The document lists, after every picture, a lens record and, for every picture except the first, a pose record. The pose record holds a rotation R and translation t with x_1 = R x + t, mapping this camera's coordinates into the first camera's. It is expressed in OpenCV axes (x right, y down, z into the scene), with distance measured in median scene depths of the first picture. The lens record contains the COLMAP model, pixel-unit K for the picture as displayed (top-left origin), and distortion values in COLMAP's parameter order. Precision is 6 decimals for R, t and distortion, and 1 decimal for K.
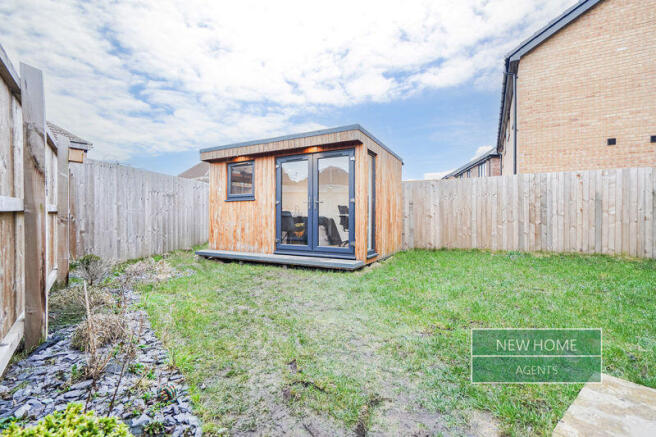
lens RADIAL K [[311.2, 0, 327.6], [0, 311.2, 216.0], [0, 0, 1]] dist [-0.000591, 0.000895]
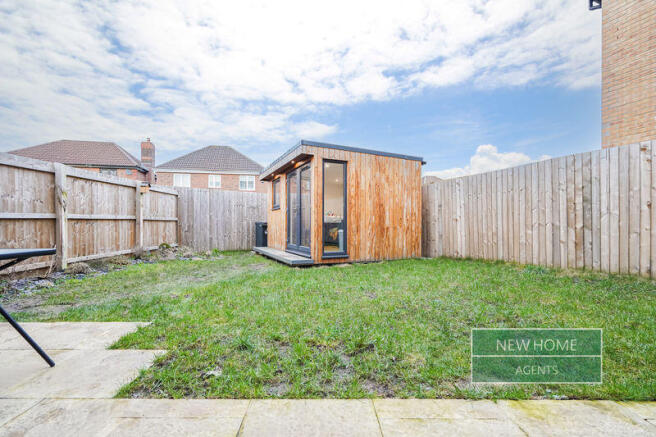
lens RADIAL K [[311.2, 0, 326.9], [0, 311.2, 223.2], [0, 0, 1]] dist [-0.000591, 0.000895]
pose [[0.777125, -0.007991, -0.629295, 0.677848], [0.006273, 0.999968, -0.004952, 0.014634], [0.629315, -0.000099, 0.777151, 0.125329]]
